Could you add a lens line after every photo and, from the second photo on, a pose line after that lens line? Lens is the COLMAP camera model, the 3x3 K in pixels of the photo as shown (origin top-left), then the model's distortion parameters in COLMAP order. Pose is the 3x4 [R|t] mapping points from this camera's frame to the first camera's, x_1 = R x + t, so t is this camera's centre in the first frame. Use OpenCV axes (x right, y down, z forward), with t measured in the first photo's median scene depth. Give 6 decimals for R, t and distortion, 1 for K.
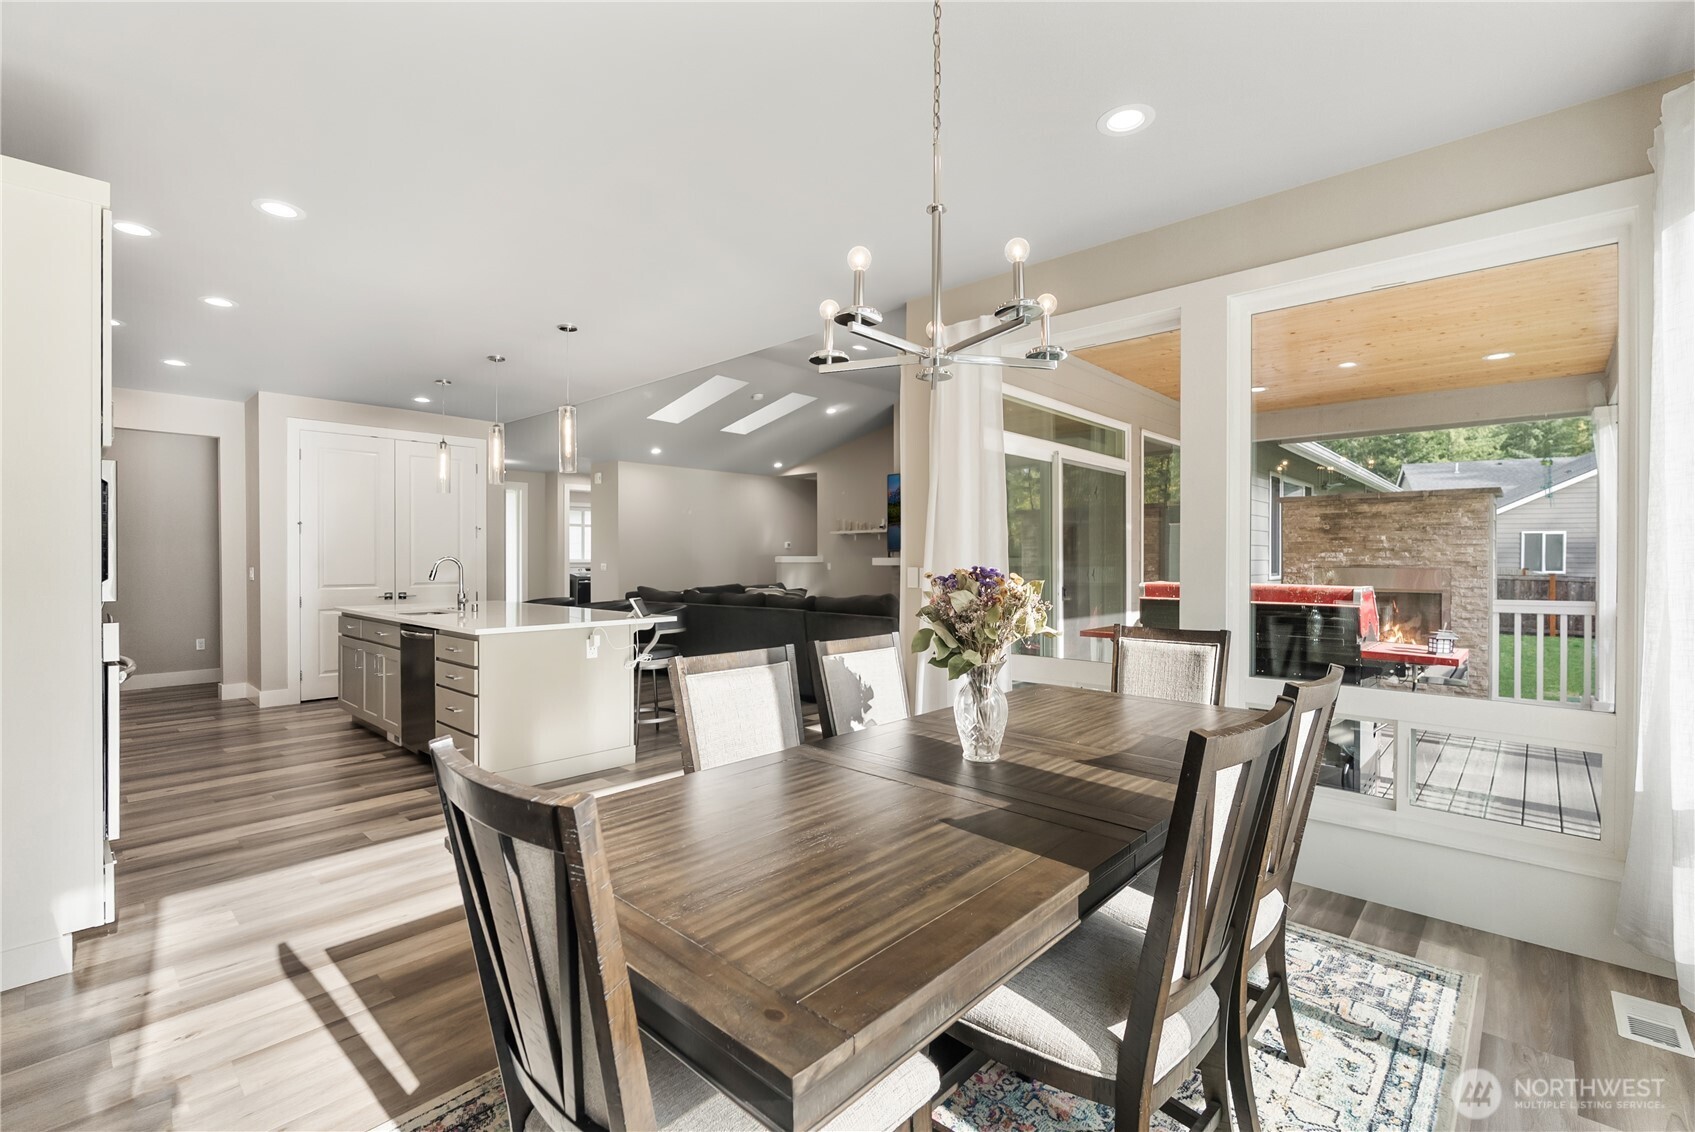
lens RADIAL K [[743.1, 0, 850.3], [0, 743.1, 562.0], [0, 0, 1]] dist [-0.001282, -0.000112]
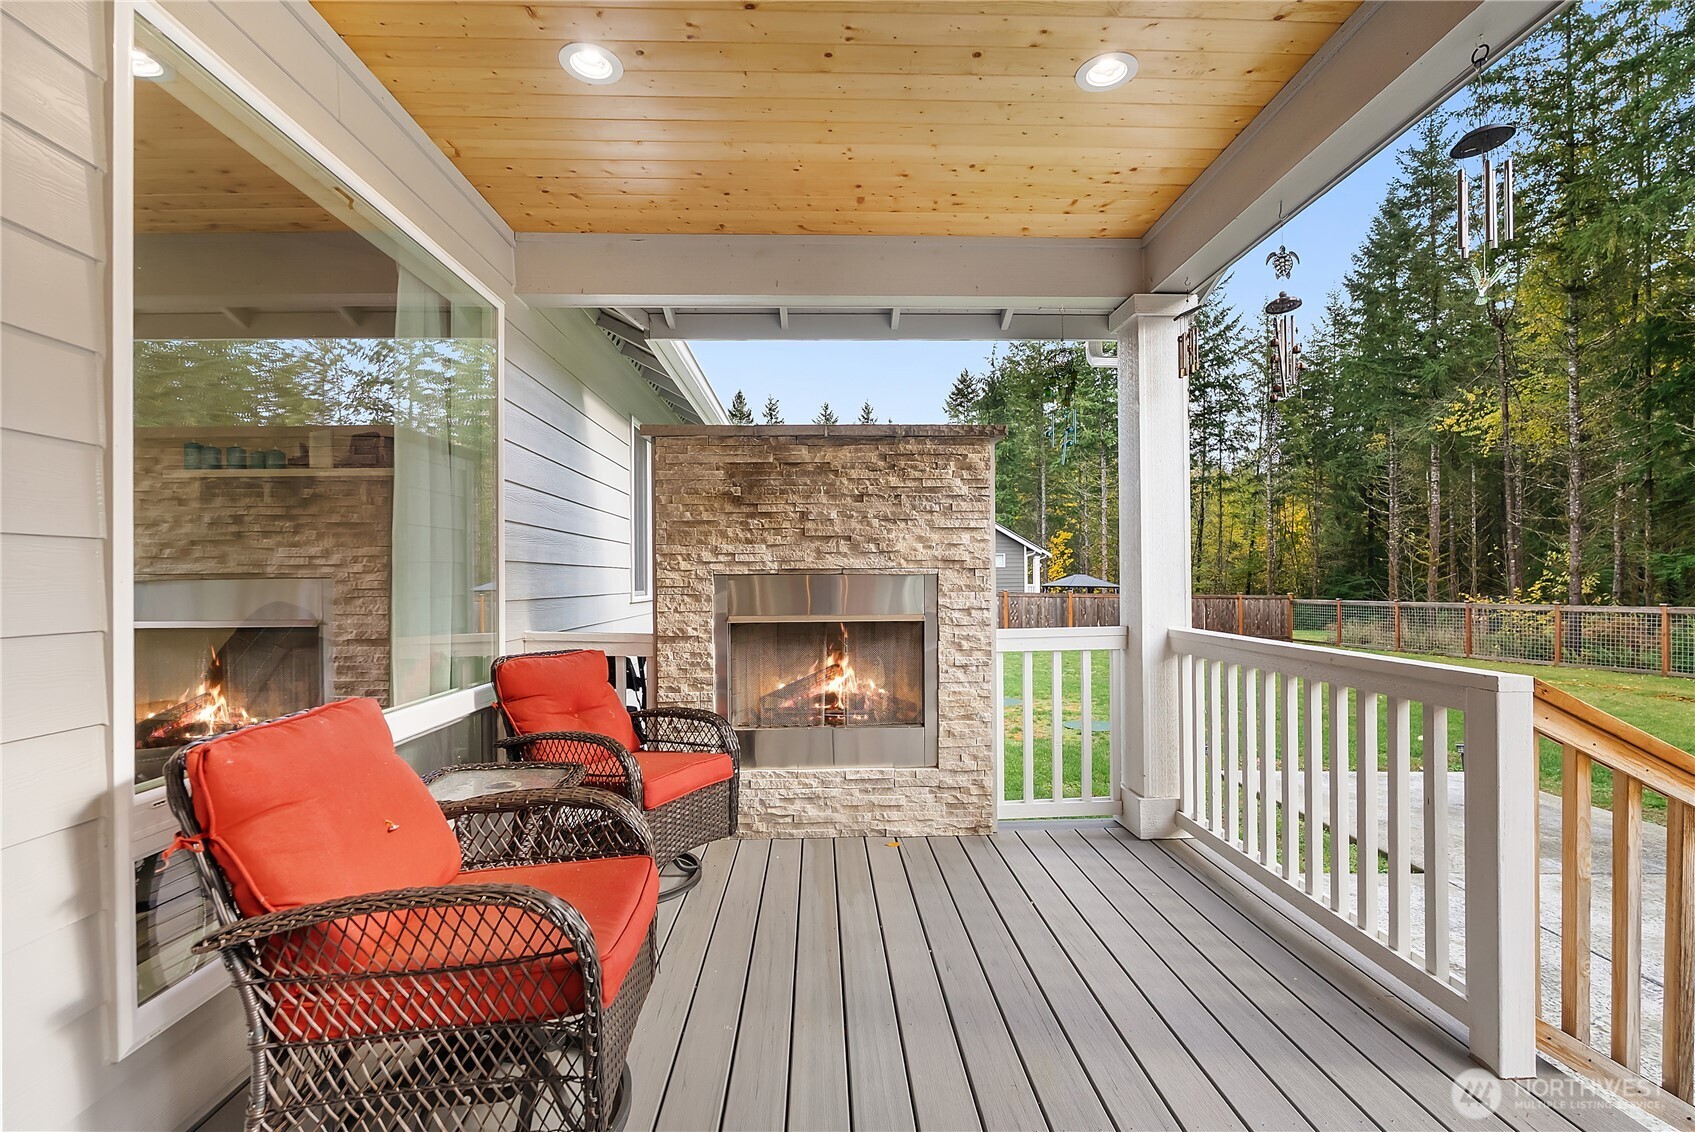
lens RADIAL K [[743.1, 0, 847.1], [0, 743.1, 574.3], [0, 0, 1]] dist [-0.001282, -0.000112]
pose [[0.701972, -0.002508, 0.712201, 0.379799], [0.008497, 0.999952, -0.004854, 0.011265], [-0.712154, 0.009459, 0.701959, 0.667354]]
